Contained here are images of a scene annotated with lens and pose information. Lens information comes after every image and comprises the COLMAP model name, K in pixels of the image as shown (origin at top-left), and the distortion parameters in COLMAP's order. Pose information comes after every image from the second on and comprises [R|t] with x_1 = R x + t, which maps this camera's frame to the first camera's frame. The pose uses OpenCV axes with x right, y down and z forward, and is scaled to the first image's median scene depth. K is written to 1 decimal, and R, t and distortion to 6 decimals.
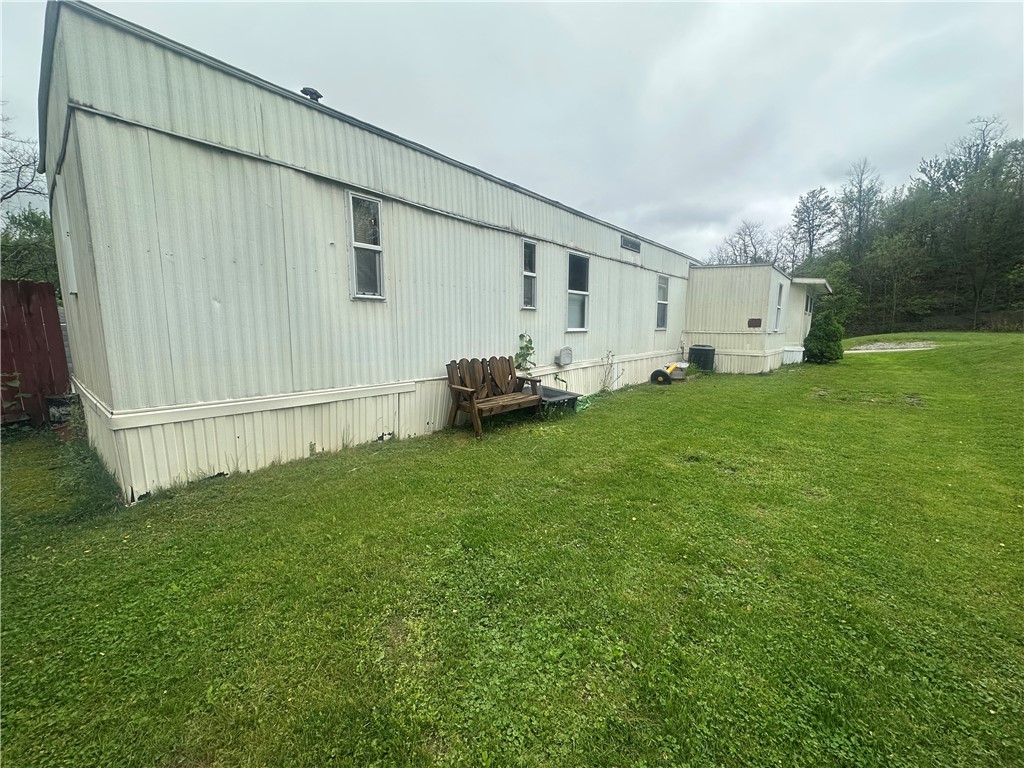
lens RADIAL K [[402.0, 0, 512.0], [0, 402.0, 384.0], [0, 0, 1]] dist [-0.008527, -0.000009]
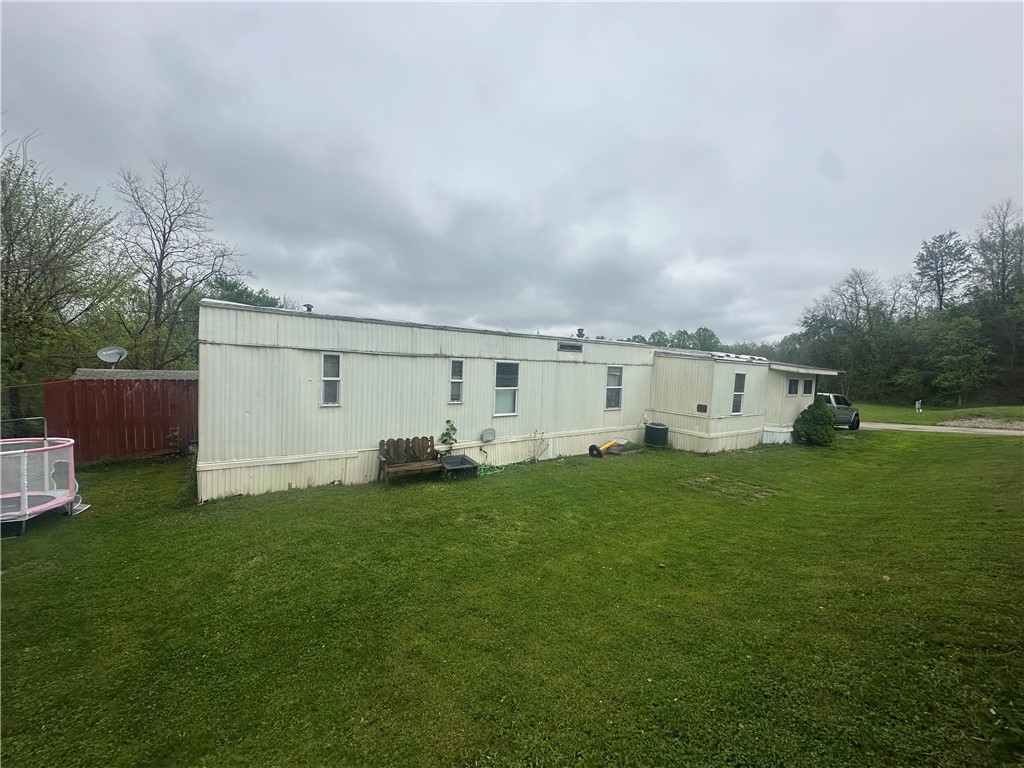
lens RADIAL K [[402.0, 0, 512.0], [0, 402.0, 384.0], [0, 0, 1]] dist [-0.008527, -0.000009]
pose [[0.970771, 0.052033, -0.234299, 0.763350], [-0.073328, 0.993839, -0.083107, -0.192183], [0.228531, 0.097858, 0.968606, -0.523780]]
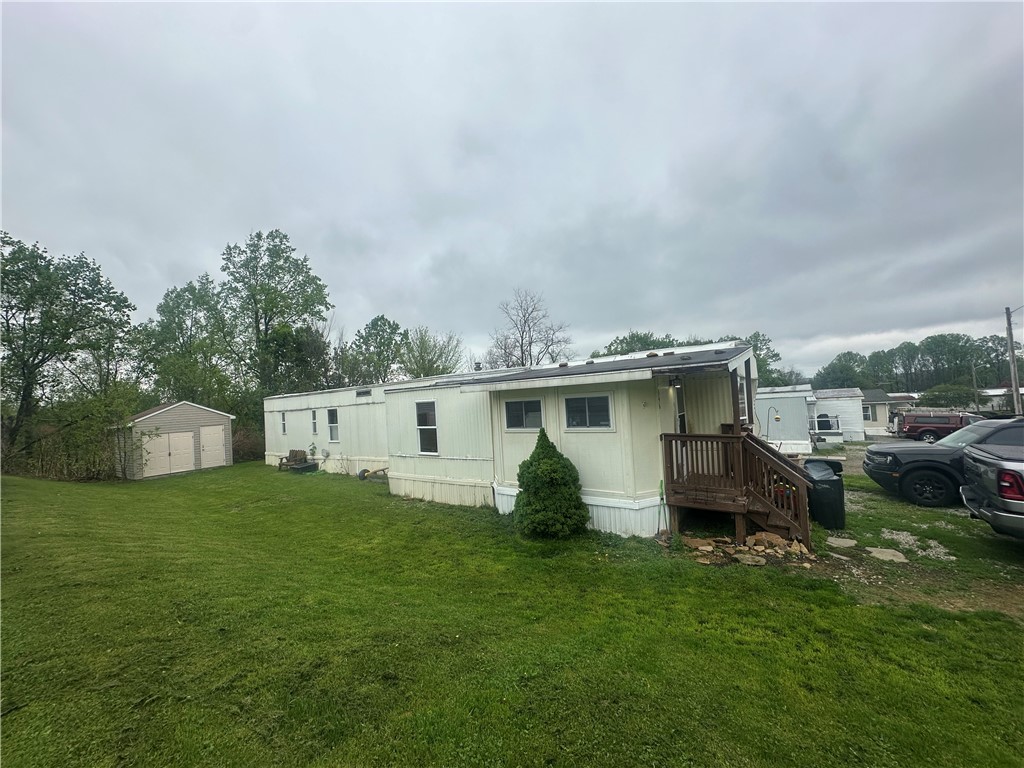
lens RADIAL K [[402.0, 0, 512.0], [0, 402.0, 384.0], [0, 0, 1]] dist [-0.008527, -0.000009]
pose [[0.102029, -0.044619, -0.993780, 3.756471], [-0.066754, 0.996435, -0.051592, -0.610961], [0.992539, 0.071603, 0.098686, 2.630736]]
